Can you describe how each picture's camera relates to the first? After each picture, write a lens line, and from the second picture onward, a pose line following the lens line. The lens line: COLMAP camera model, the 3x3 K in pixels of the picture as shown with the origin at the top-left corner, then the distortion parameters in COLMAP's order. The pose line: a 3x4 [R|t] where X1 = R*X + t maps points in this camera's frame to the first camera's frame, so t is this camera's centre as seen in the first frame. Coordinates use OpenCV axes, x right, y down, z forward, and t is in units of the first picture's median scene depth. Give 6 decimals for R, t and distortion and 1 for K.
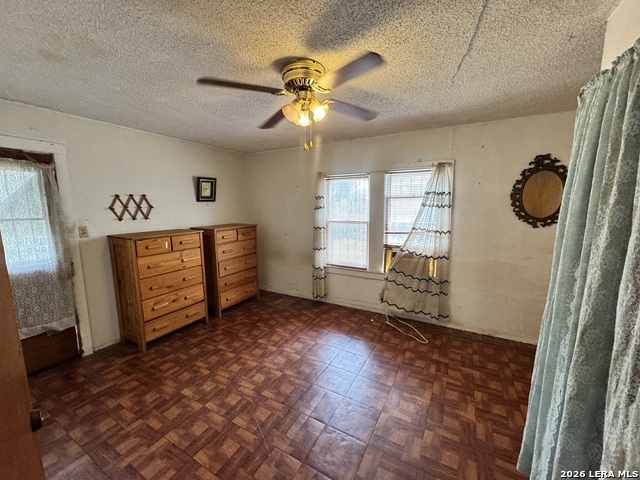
lens RADIAL K [[255.1, 0, 319.5], [0, 255.1, 241.7], [0, 0, 1]] dist [-0.001461, 0.000071]
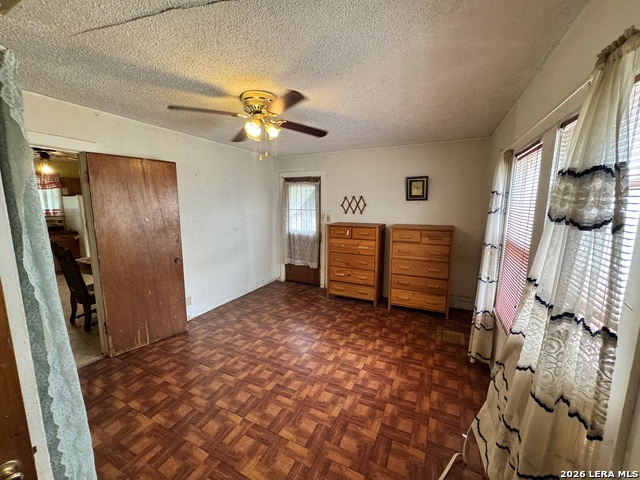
lens RADIAL K [[255.1, 0, 319.5], [0, 255.1, 240.7], [0, 0, 1]] dist [-0.001461, 0.000071]
pose [[0.066062, 0.155809, -0.985576, 0.709749], [-0.145526, 0.978676, 0.144963, -0.117100], [0.987146, 0.133851, 0.087328, 0.702349]]
